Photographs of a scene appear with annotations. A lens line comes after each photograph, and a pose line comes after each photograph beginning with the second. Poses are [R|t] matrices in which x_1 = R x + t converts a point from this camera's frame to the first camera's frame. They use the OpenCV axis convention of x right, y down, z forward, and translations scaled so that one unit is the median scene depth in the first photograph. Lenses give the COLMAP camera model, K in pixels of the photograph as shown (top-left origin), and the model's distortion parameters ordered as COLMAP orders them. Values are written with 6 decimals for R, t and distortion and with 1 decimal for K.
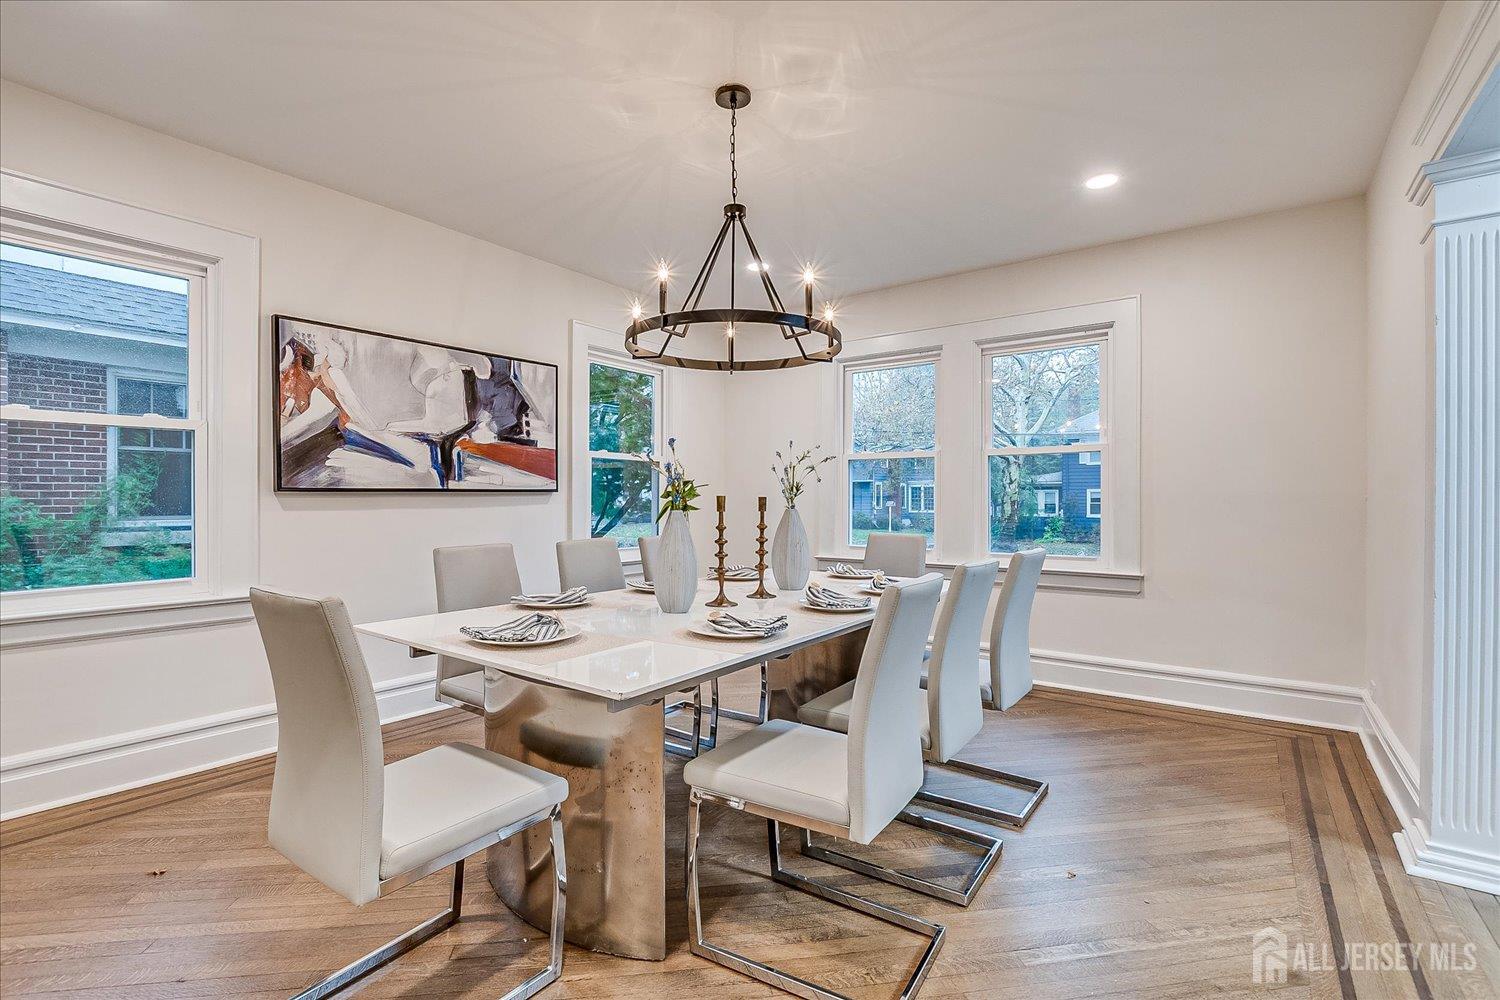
lens RADIAL K [[654.1, 0, 748.5], [0, 654.1, 505.9], [0, 0, 1]] dist [-0.025550, 0.002066]
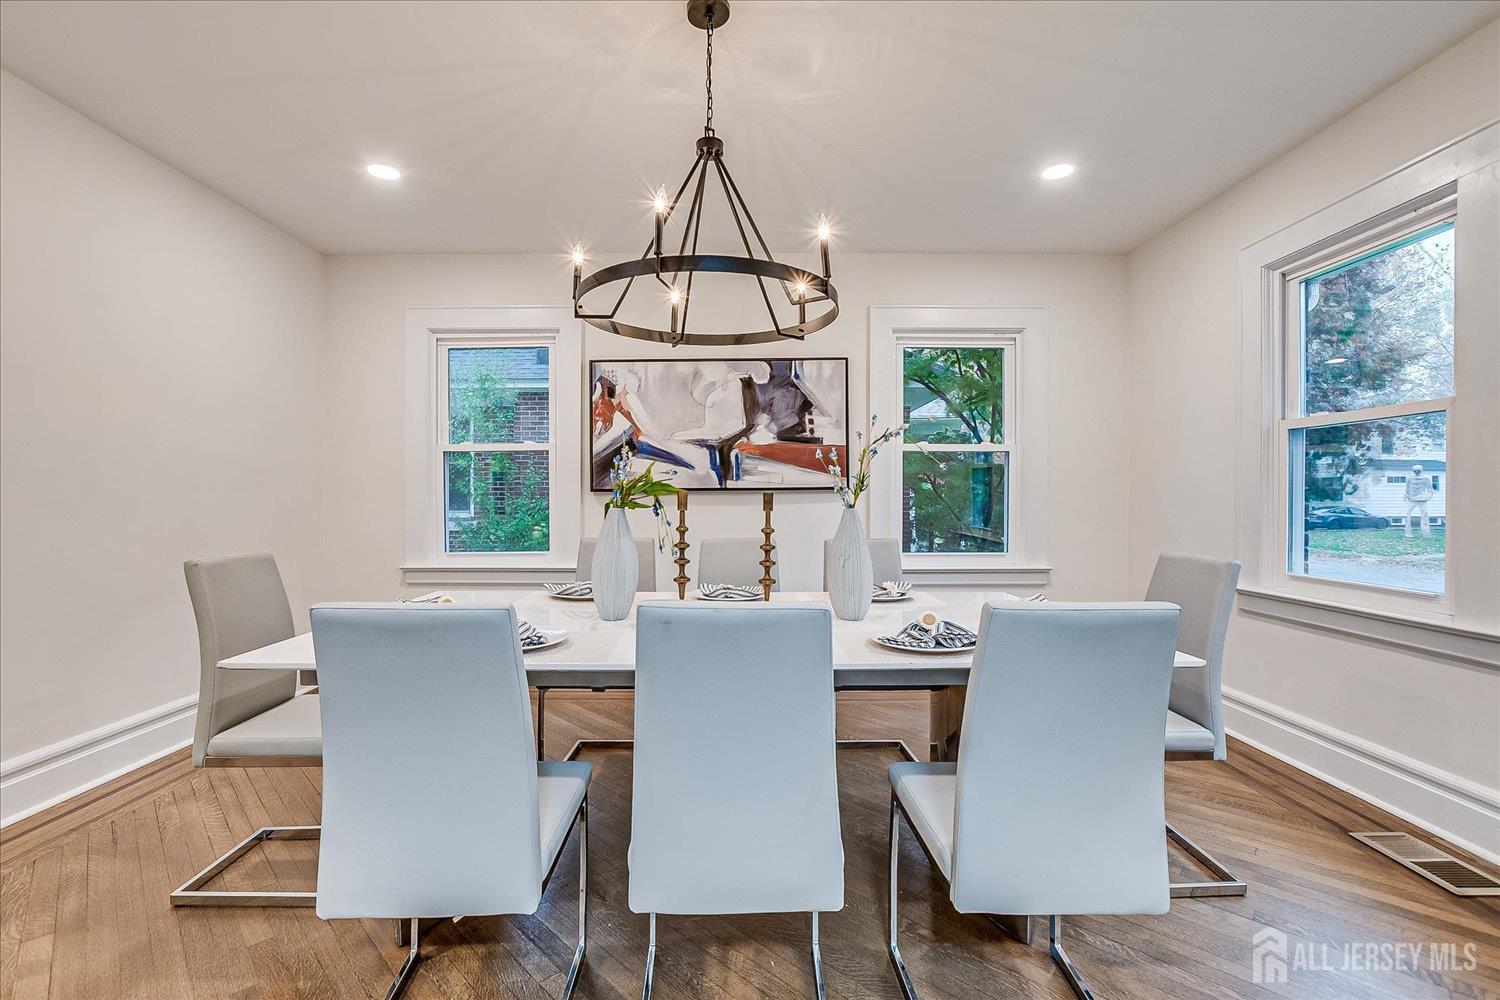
lens RADIAL K [[654.1, 0, 752.7], [0, 654.1, 495.8], [0, 0, 1]] dist [-0.025550, 0.002066]
pose [[0.607623, -0.004905, -0.794210, 0.442152], [-0.006423, 0.999918, -0.011089, -0.000758], [0.794200, 0.011839, 0.607542, 0.355639]]
